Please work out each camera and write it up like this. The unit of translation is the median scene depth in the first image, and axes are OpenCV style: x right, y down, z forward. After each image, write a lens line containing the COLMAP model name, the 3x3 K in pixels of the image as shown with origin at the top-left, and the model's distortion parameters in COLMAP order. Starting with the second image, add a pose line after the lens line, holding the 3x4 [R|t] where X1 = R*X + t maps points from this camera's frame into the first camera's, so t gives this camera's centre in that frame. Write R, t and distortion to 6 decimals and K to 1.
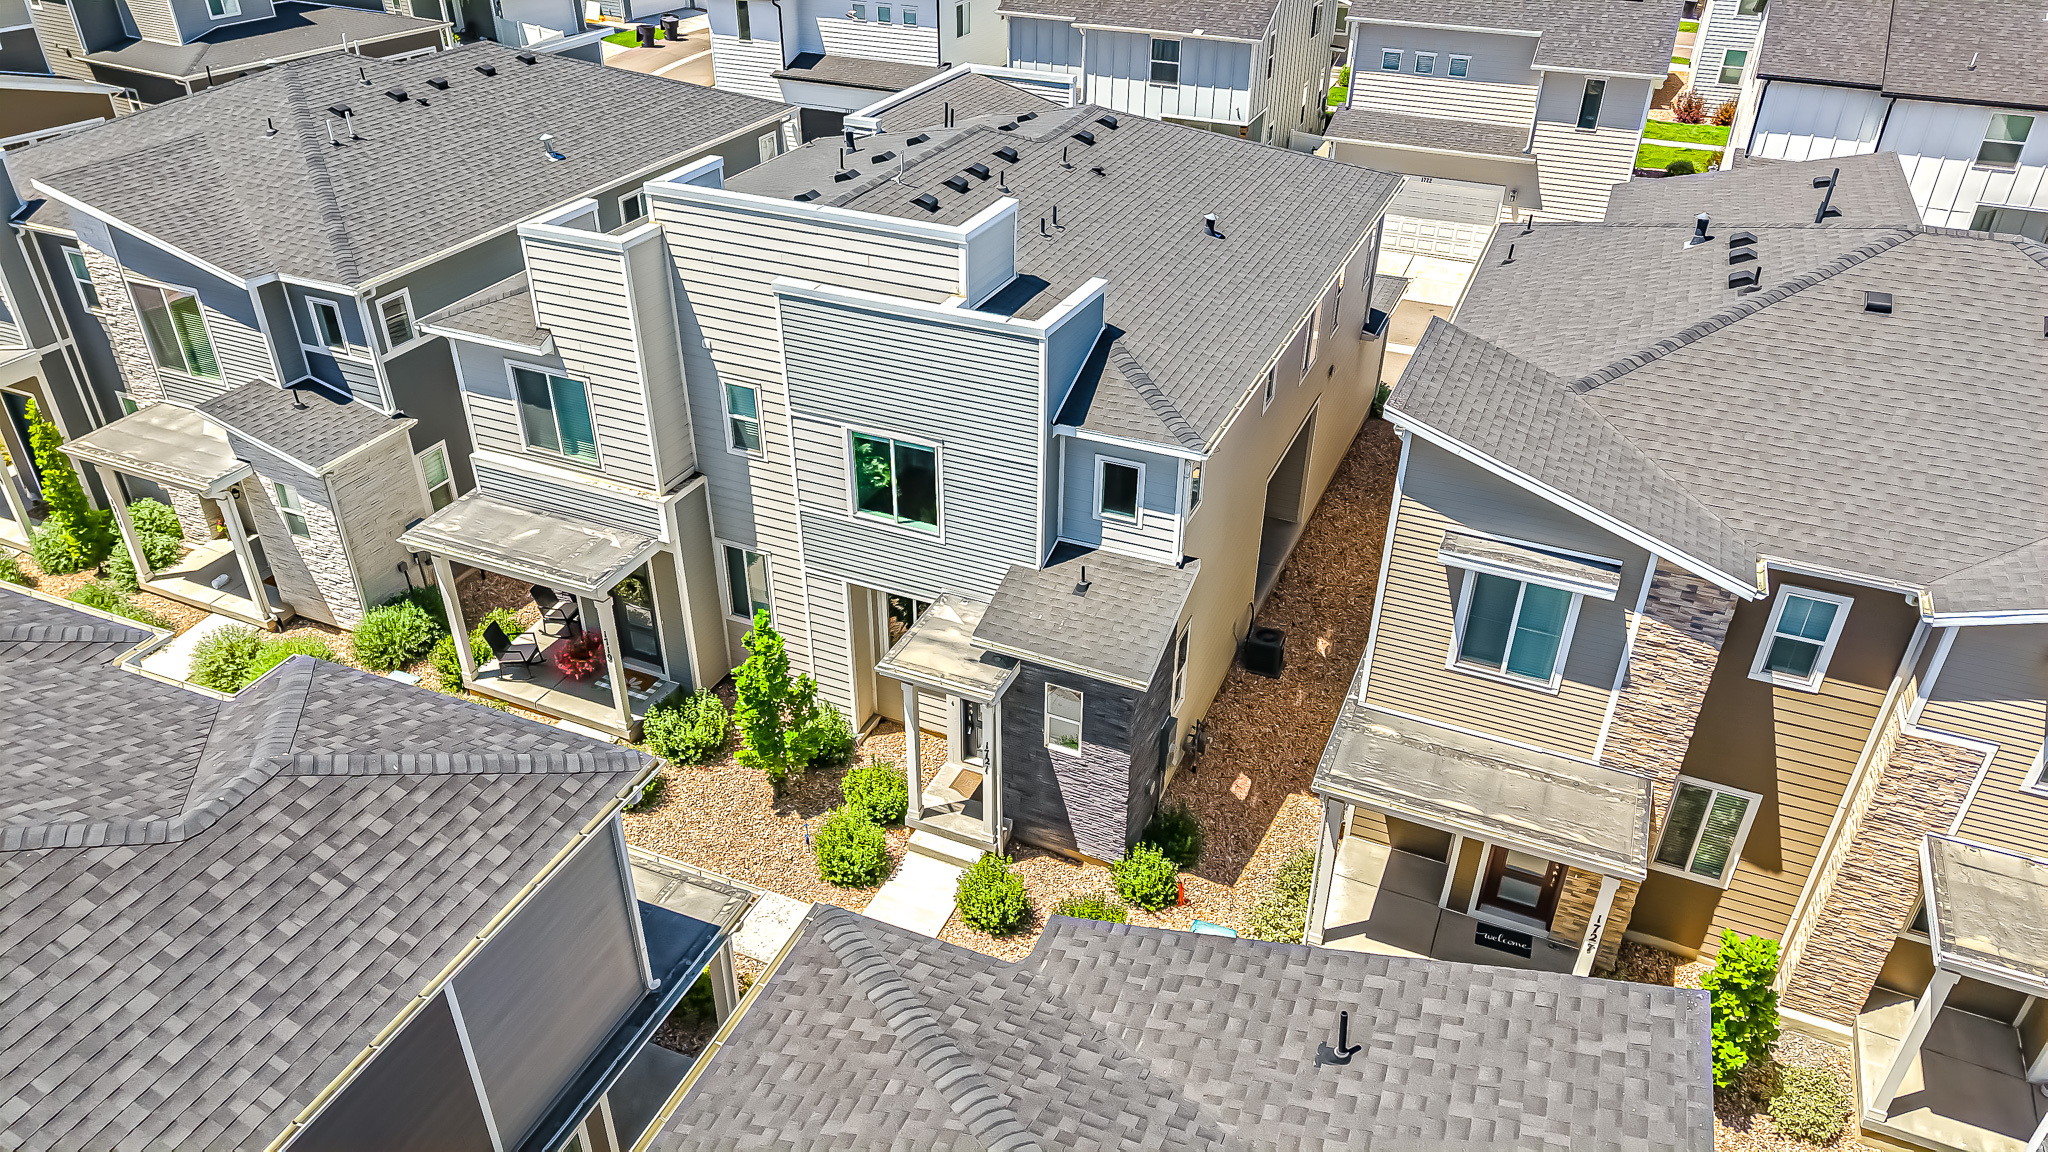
lens RADIAL K [[1373.2, 0, 1017.6], [0, 1373.2, 579.5], [0, 0, 1]] dist [0.025833, -0.034088]
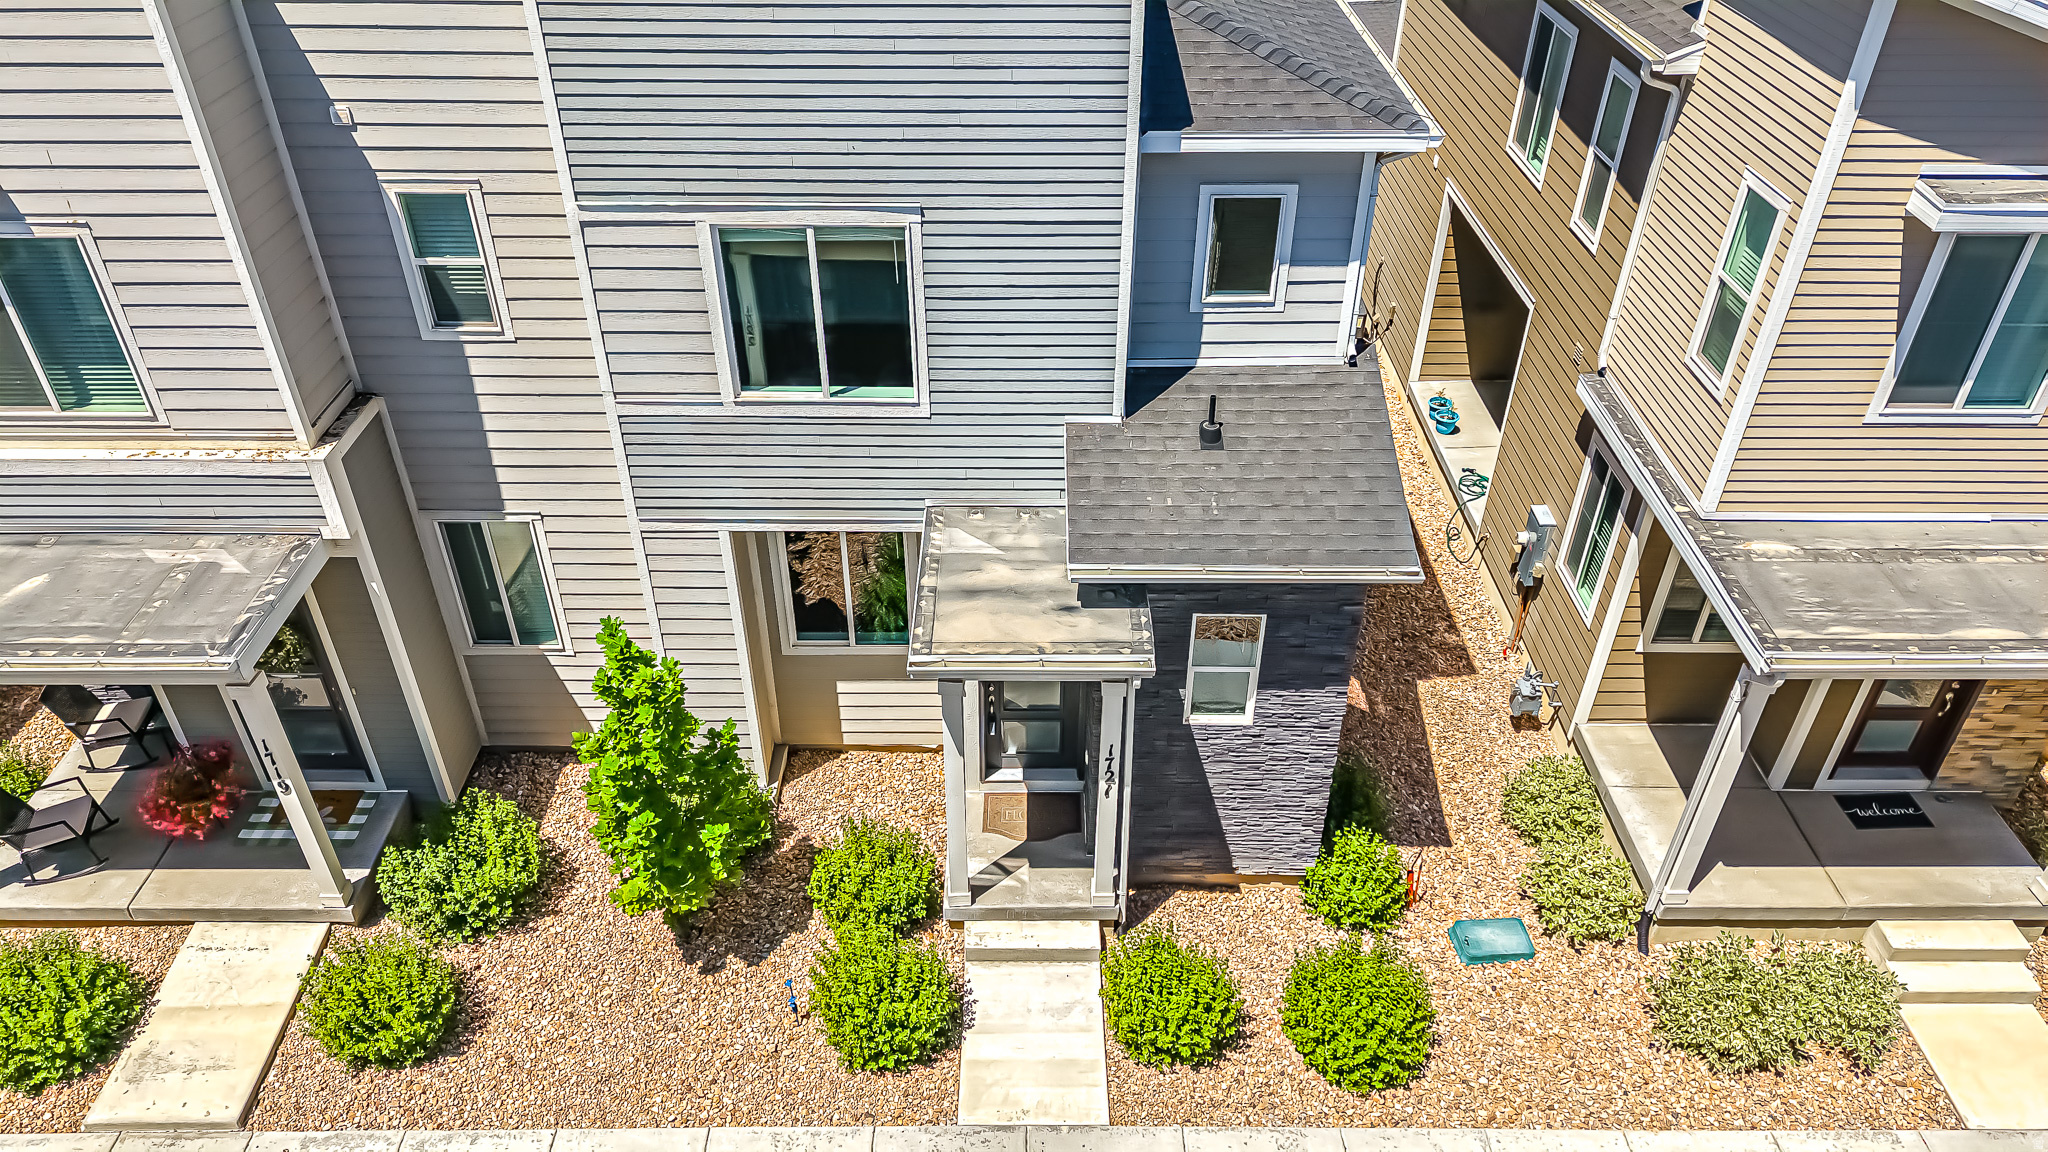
lens RADIAL K [[1373.2, 0, 1013.8], [0, 1373.2, 586.3], [0, 0, 1]] dist [0.025833, -0.034088]
pose [[0.915938, -0.243060, 0.319343, -0.203783], [0.218683, 0.969498, 0.110686, -0.012462], [-0.336505, -0.031546, 0.941153, 0.456928]]
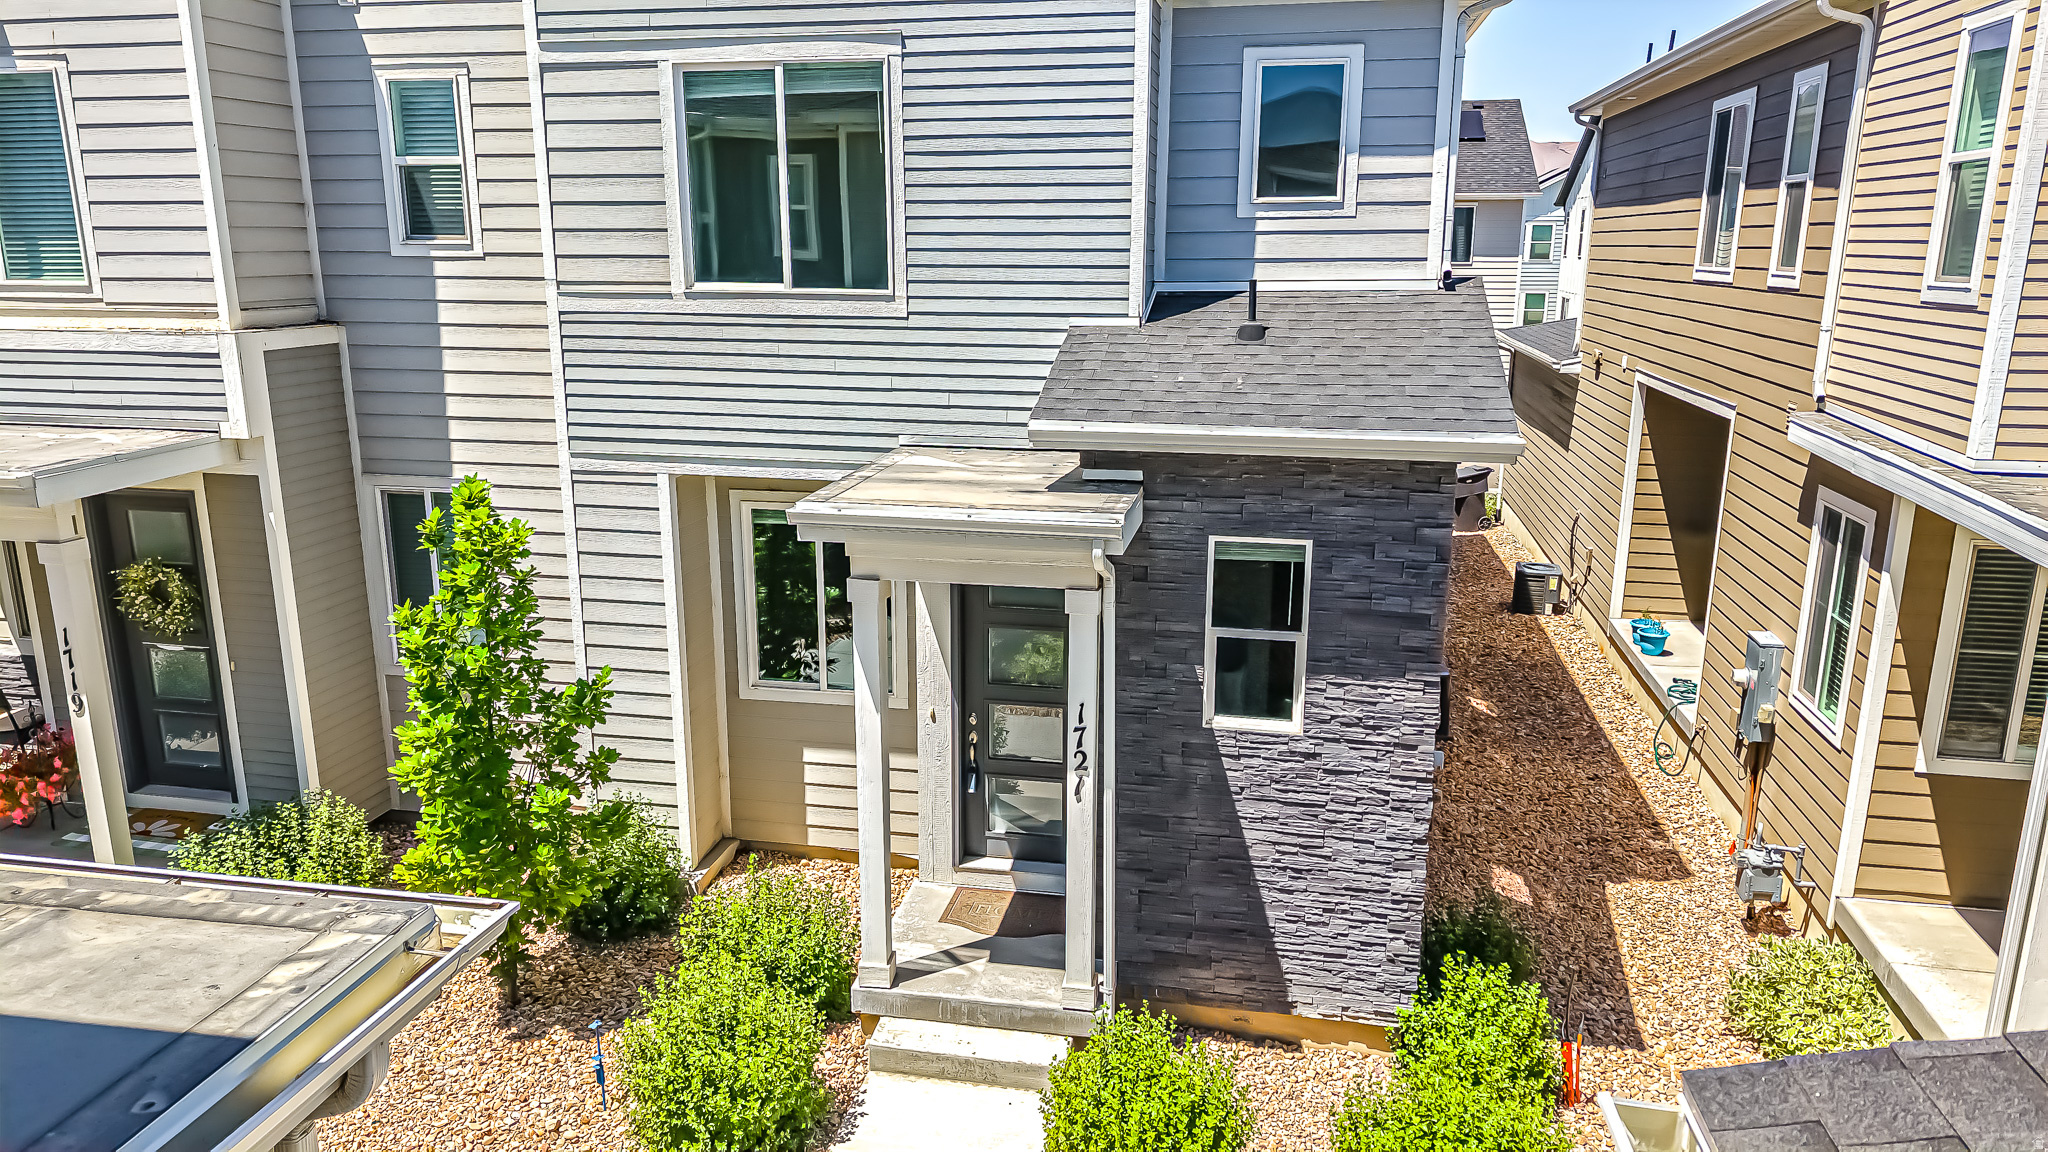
lens RADIAL K [[1373.2, 0, 1012.3], [0, 1373.2, 580.7], [0, 0, 1]] dist [0.025833, -0.034088]
pose [[0.977100, -0.055664, 0.205369, -0.111357], [0.116779, 0.947112, -0.298900, 0.185344], [-0.177870, 0.316038, 0.931924, 0.581254]]
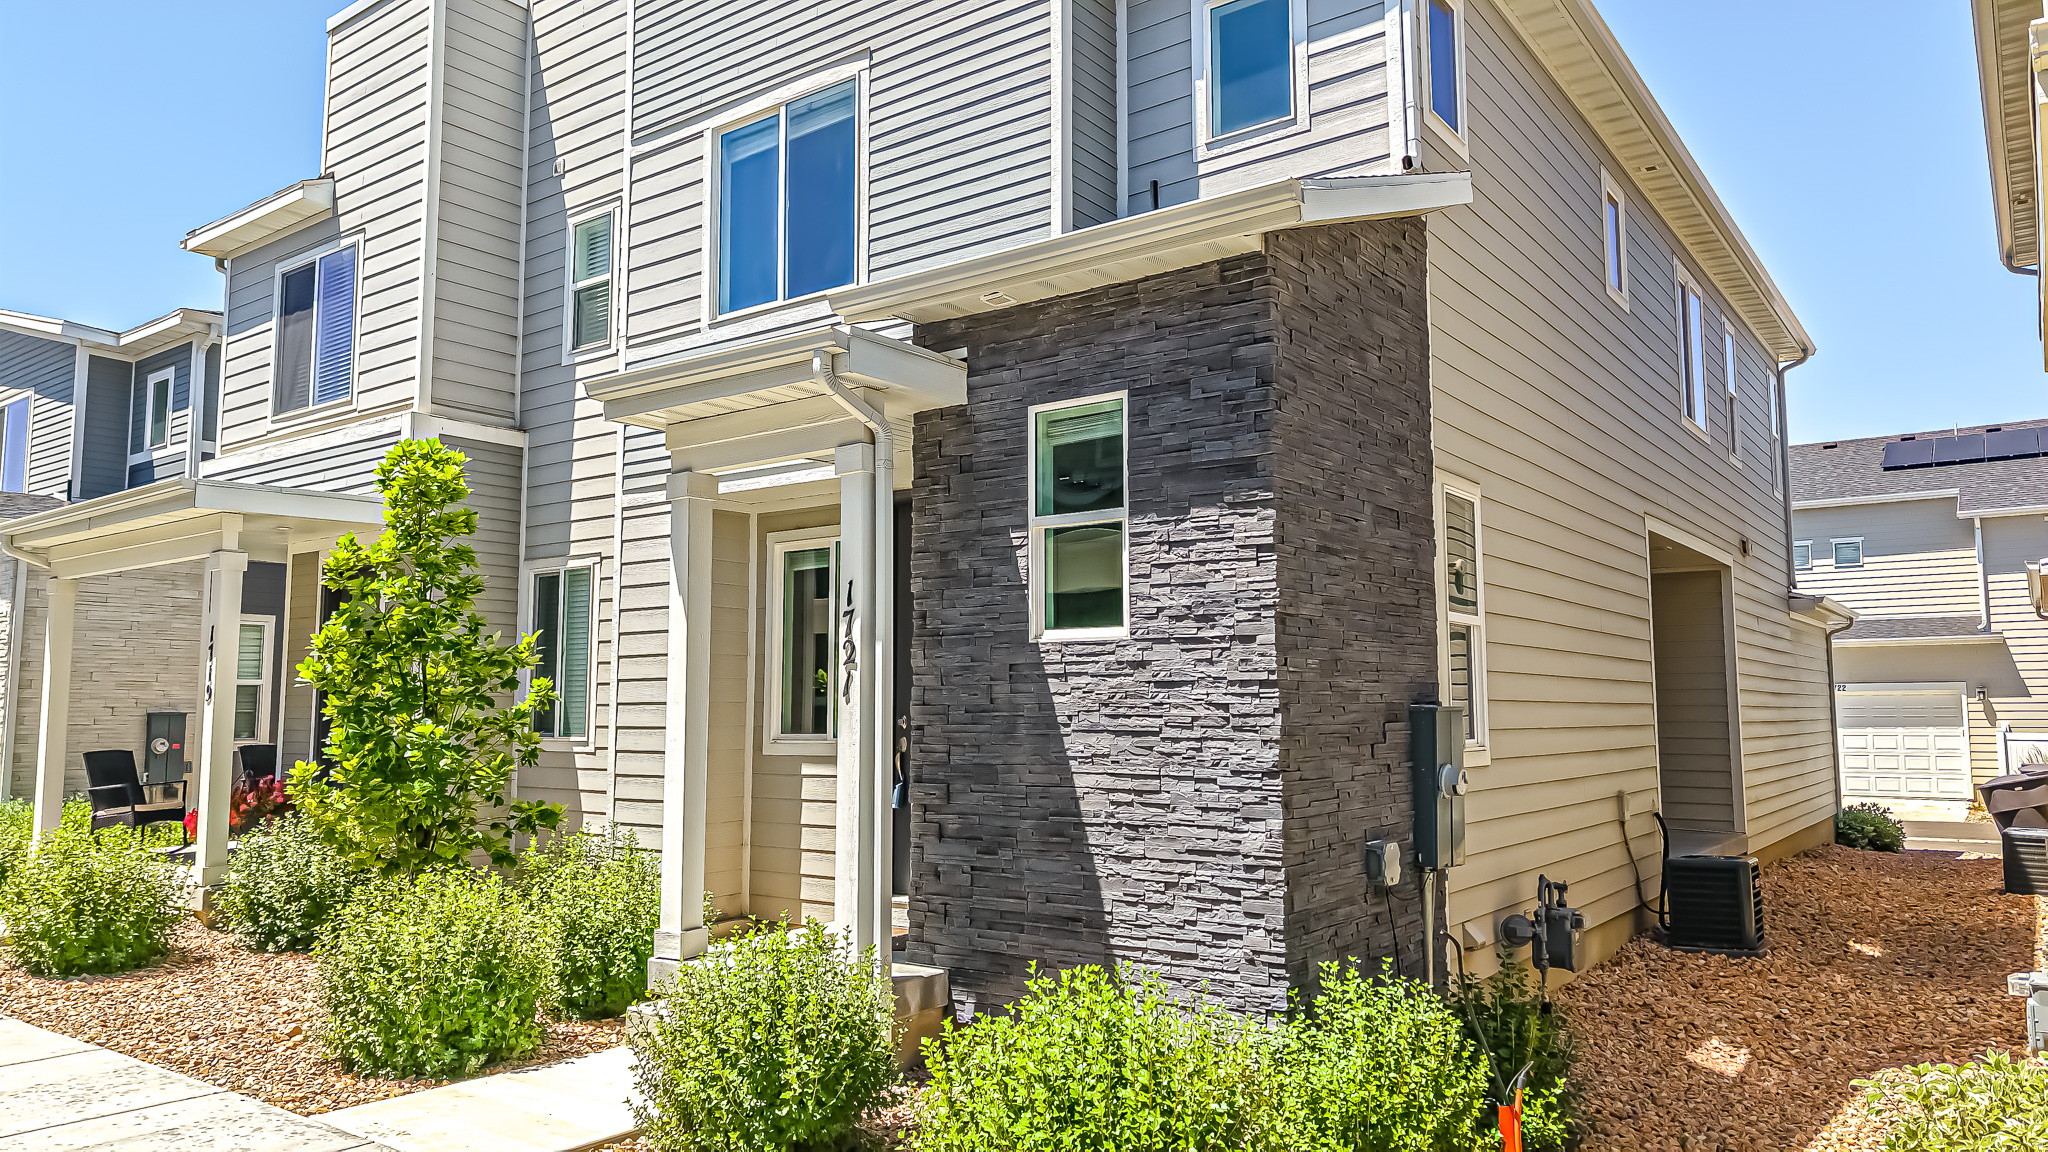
lens RADIAL K [[1373.2, 0, 1025.3], [0, 1373.2, 578.1], [0, 0, 1]] dist [0.025833, -0.034088]
pose [[0.976024, -0.029740, -0.215622, 0.085428], [-0.108710, 0.791619, -0.601267, 0.292608], [0.188572, 0.610291, 0.769406, 0.693707]]
